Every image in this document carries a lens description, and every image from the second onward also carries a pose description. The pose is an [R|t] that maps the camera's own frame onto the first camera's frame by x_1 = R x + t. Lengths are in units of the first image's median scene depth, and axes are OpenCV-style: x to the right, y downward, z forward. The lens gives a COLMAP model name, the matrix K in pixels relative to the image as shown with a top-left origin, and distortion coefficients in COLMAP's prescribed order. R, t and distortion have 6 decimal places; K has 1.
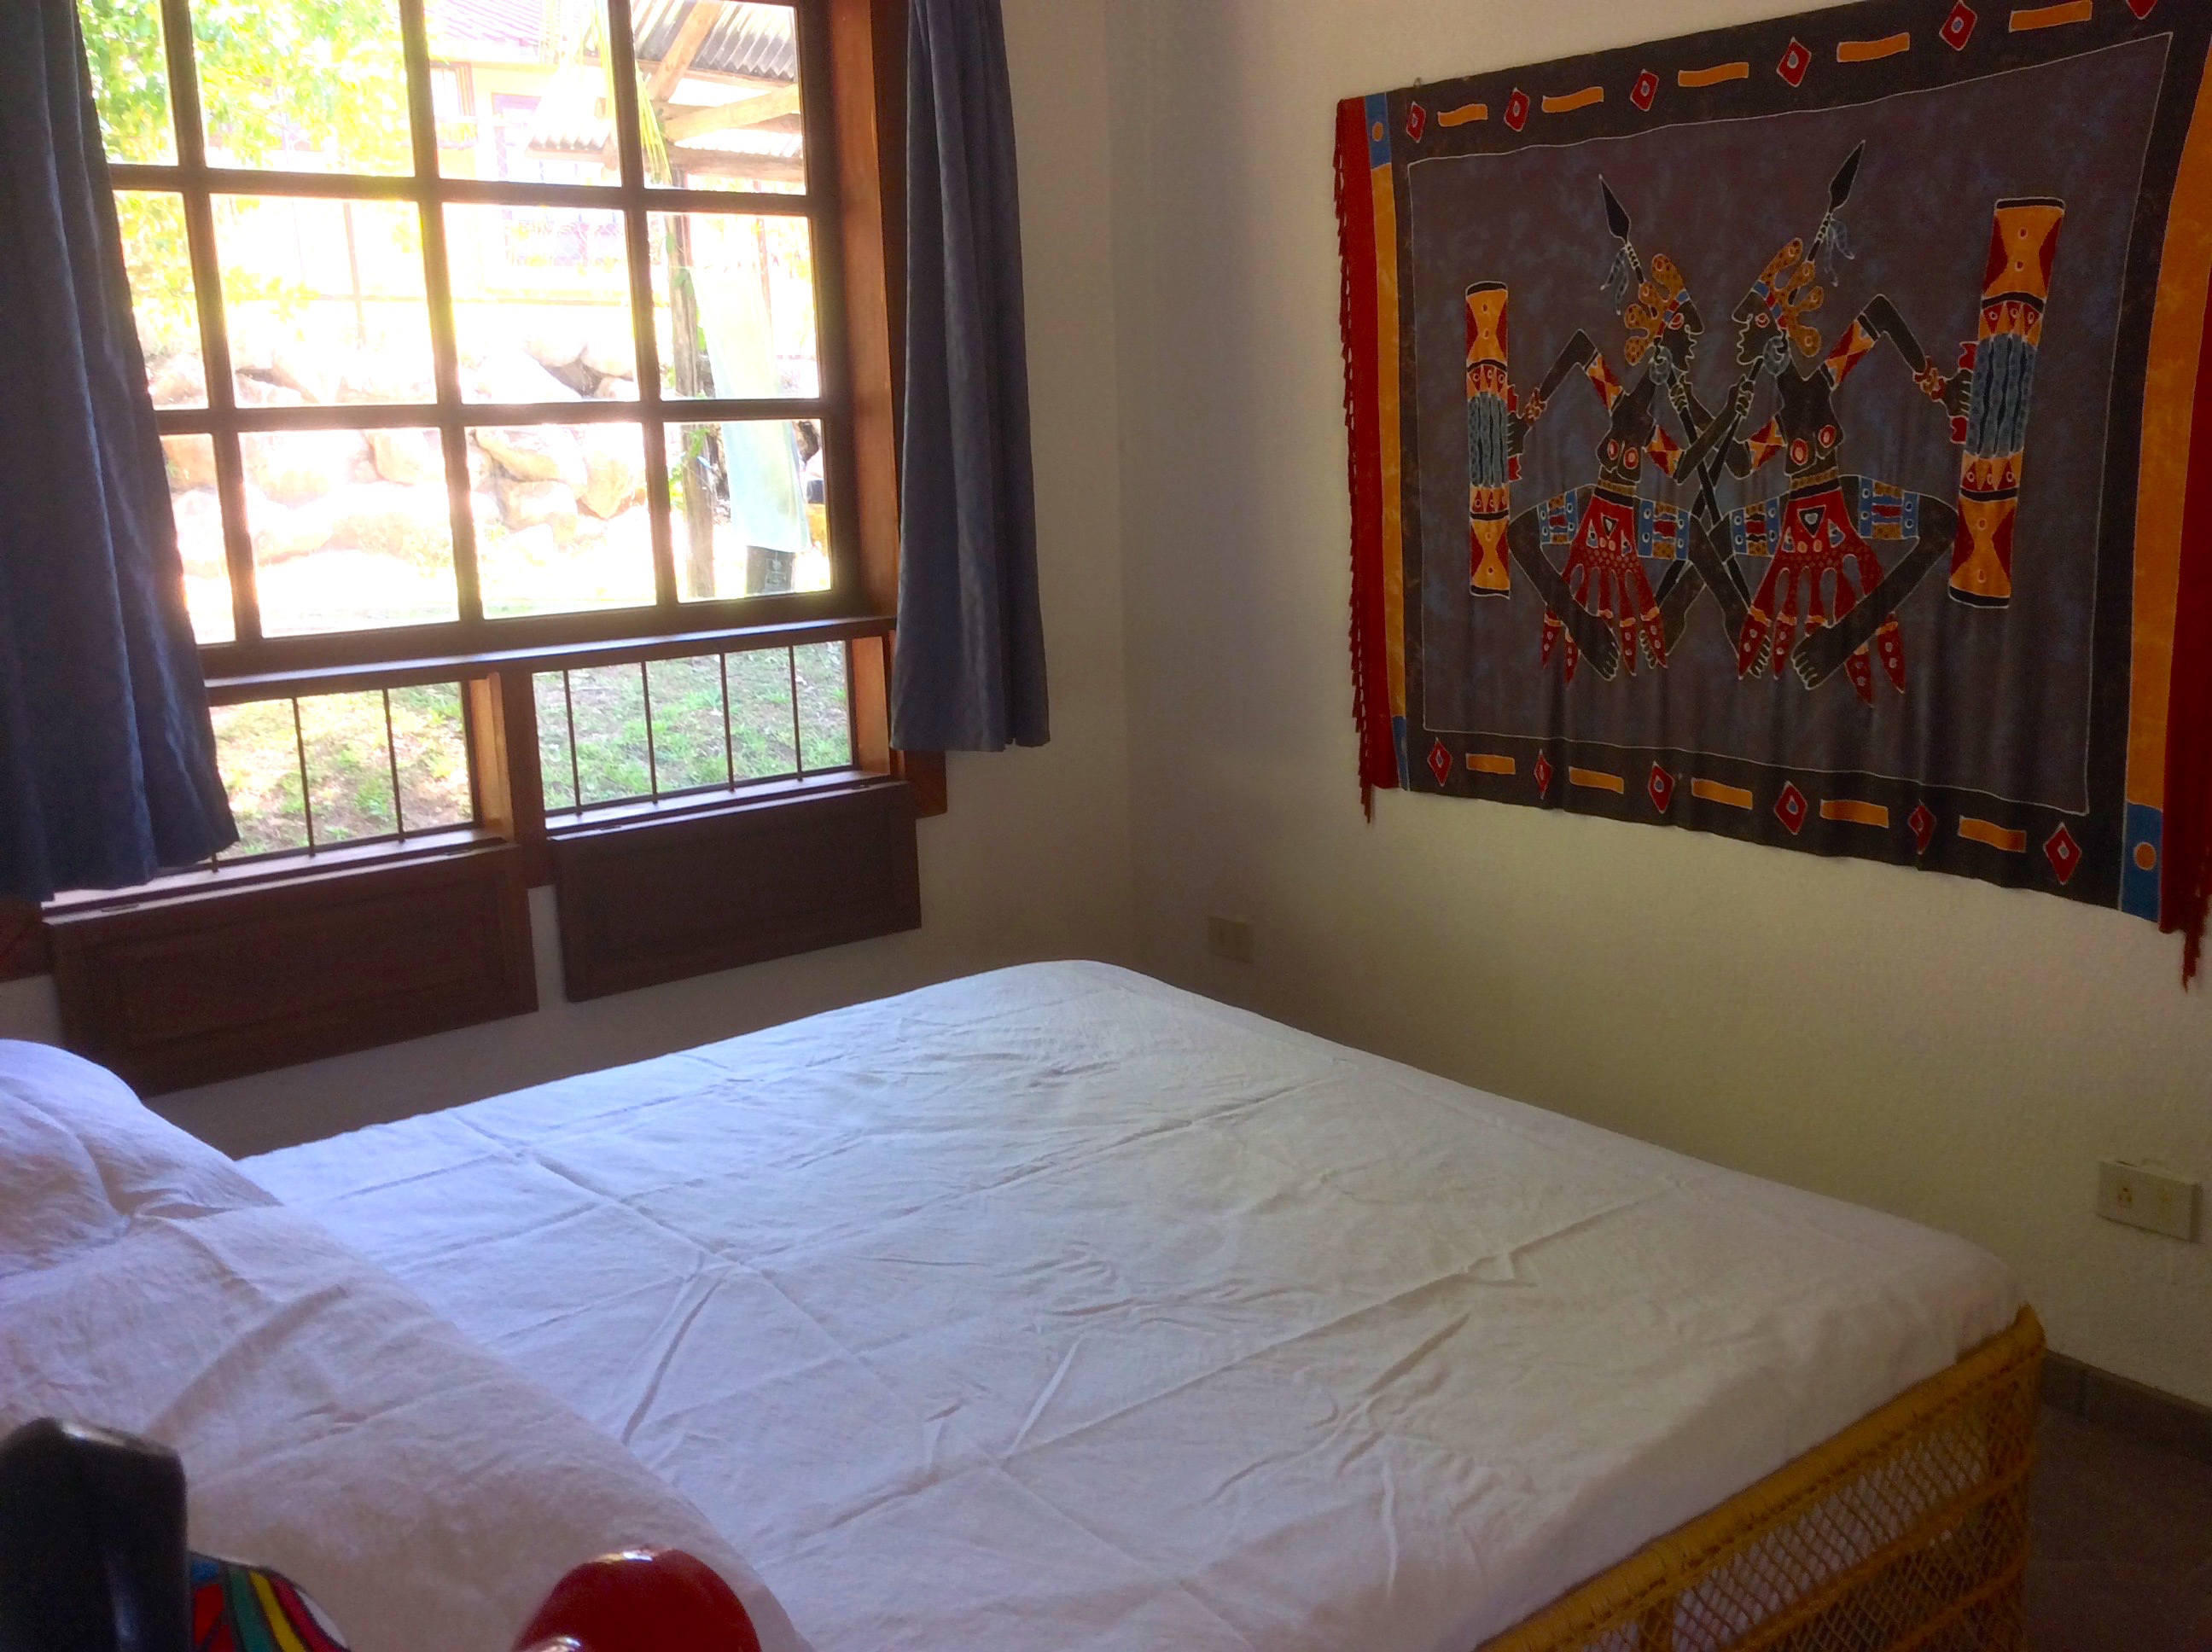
lens RADIAL K [[2024.0, 0, 1106.0], [0, 2024.0, 826.0], [0, 0, 1]] dist [0.126883, -0.288944]
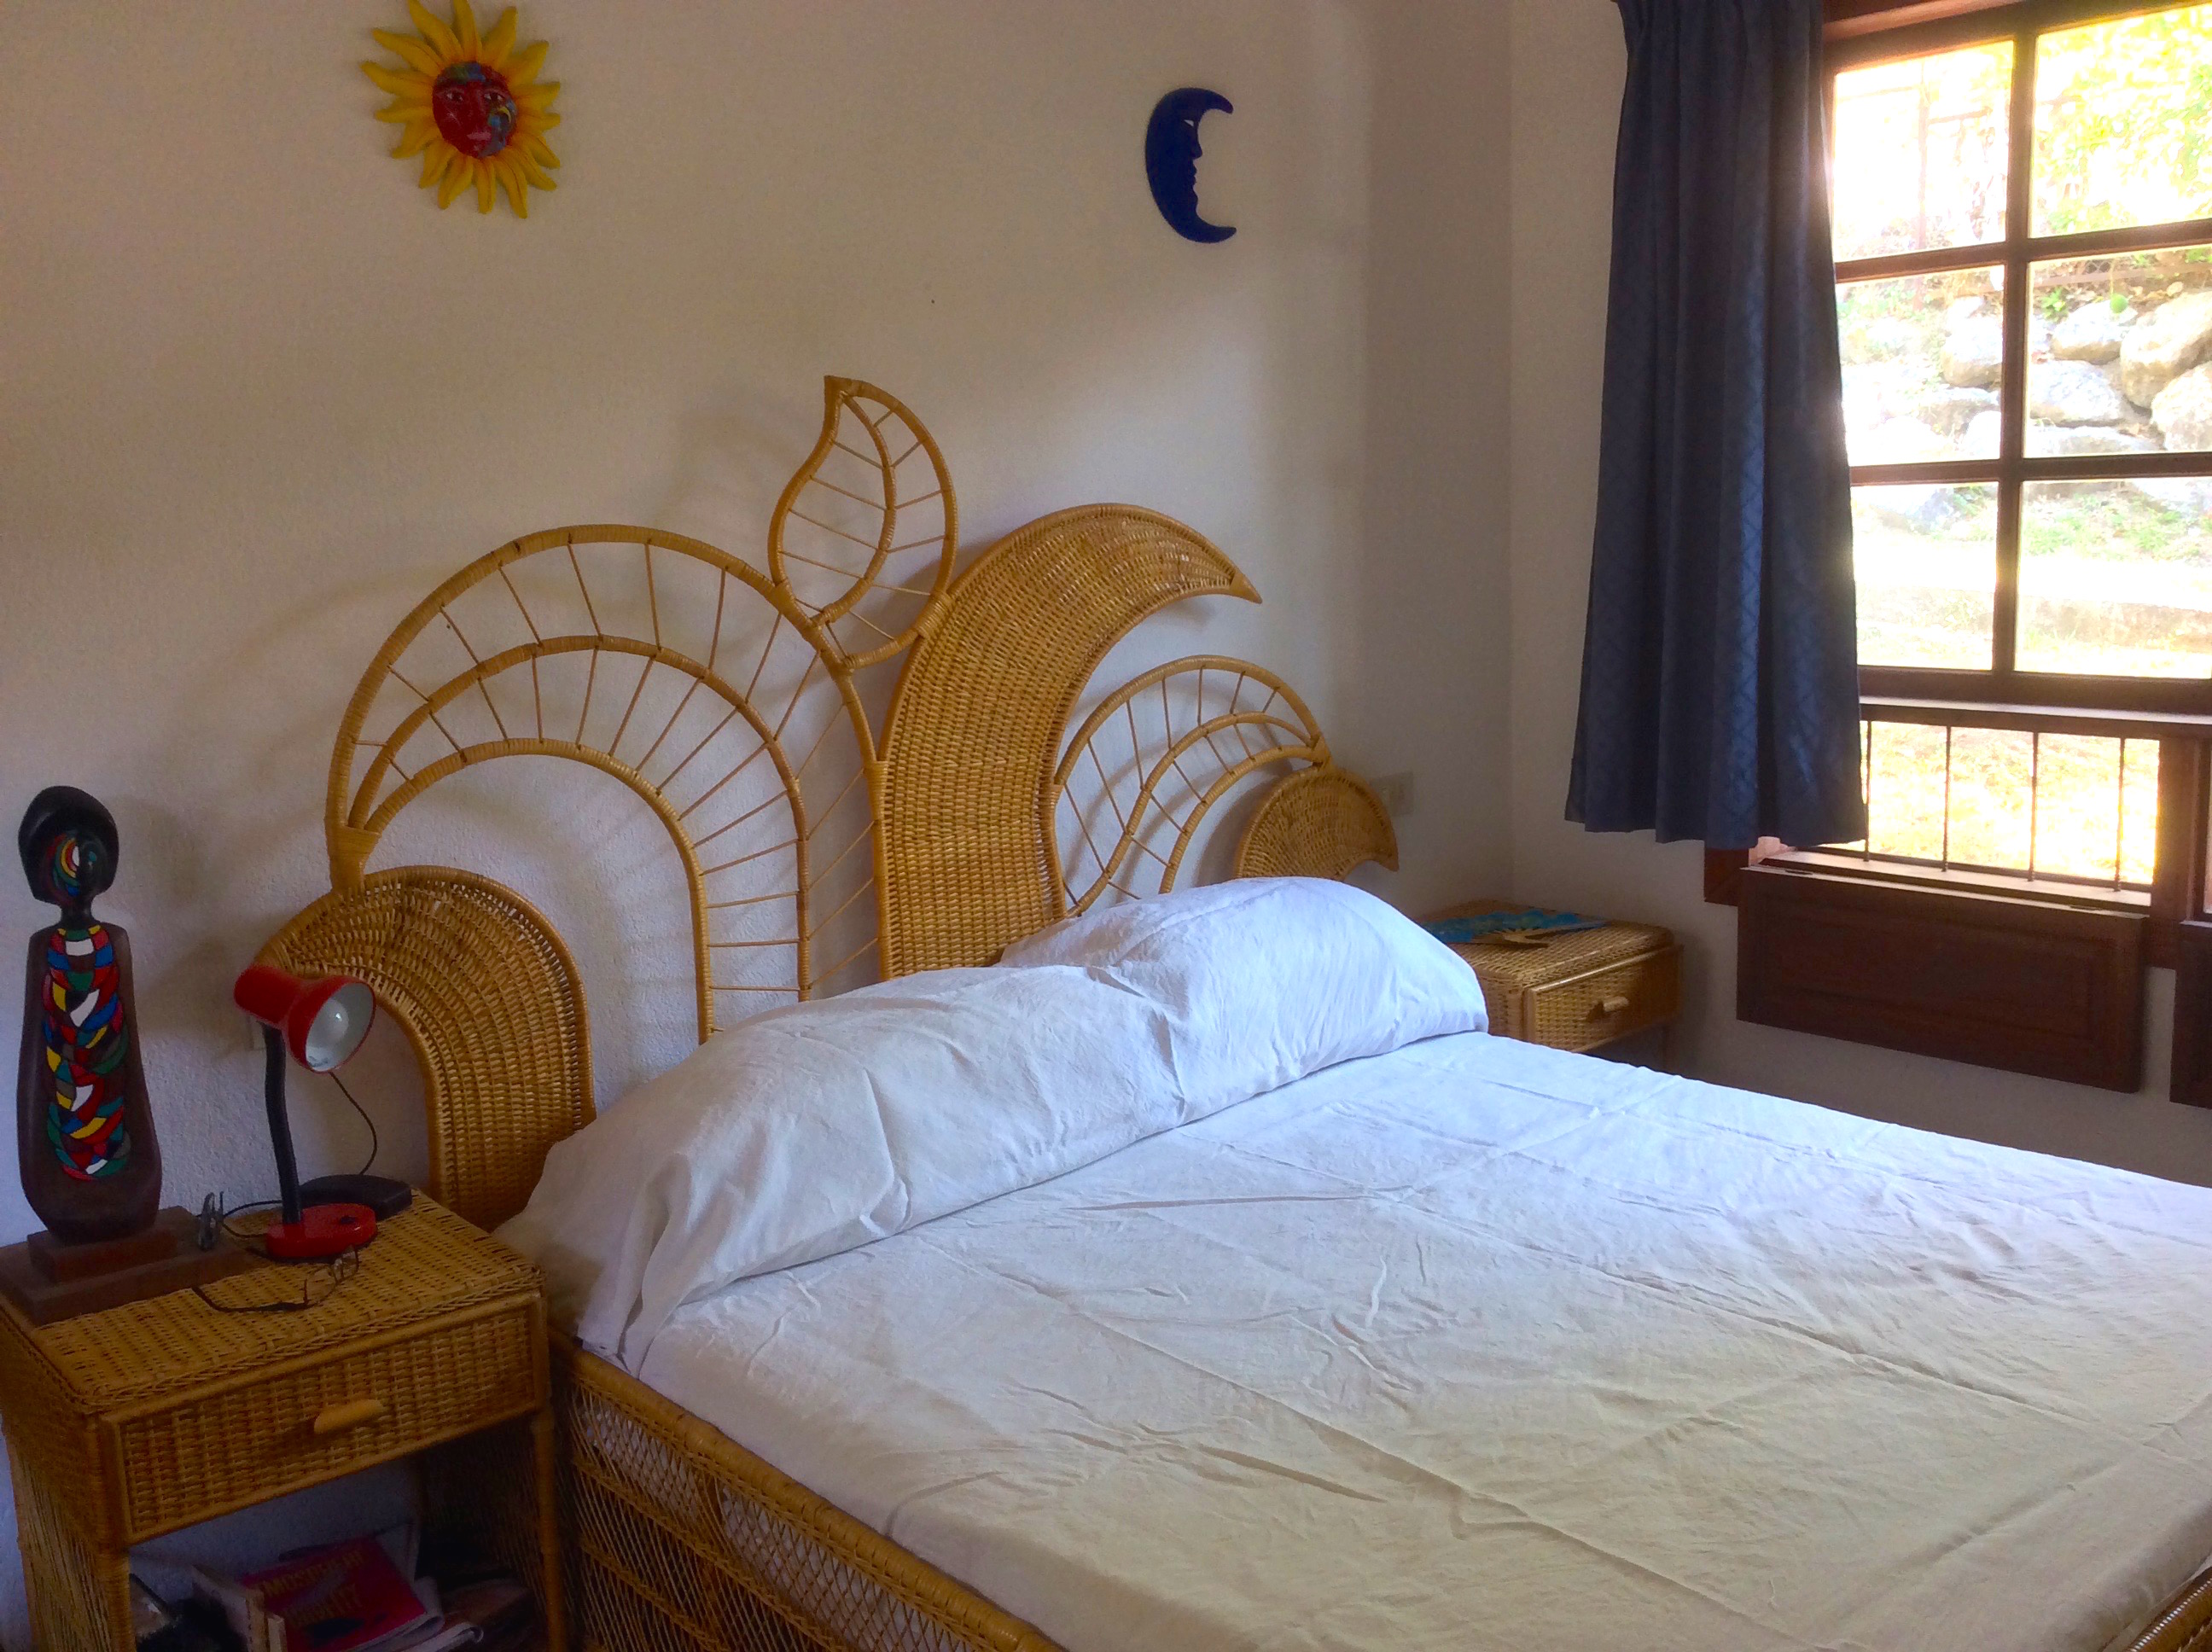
lens RADIAL K [[2024.0, 0, 1106.0], [0, 2024.0, 826.0], [0, 0, 1]] dist [0.126883, -0.288944]
pose [[0.032725, 0.193649, -0.980525, 0.826682], [-0.162520, 0.969024, 0.185954, -0.173174], [0.986162, 0.153269, 0.063184, 0.609988]]
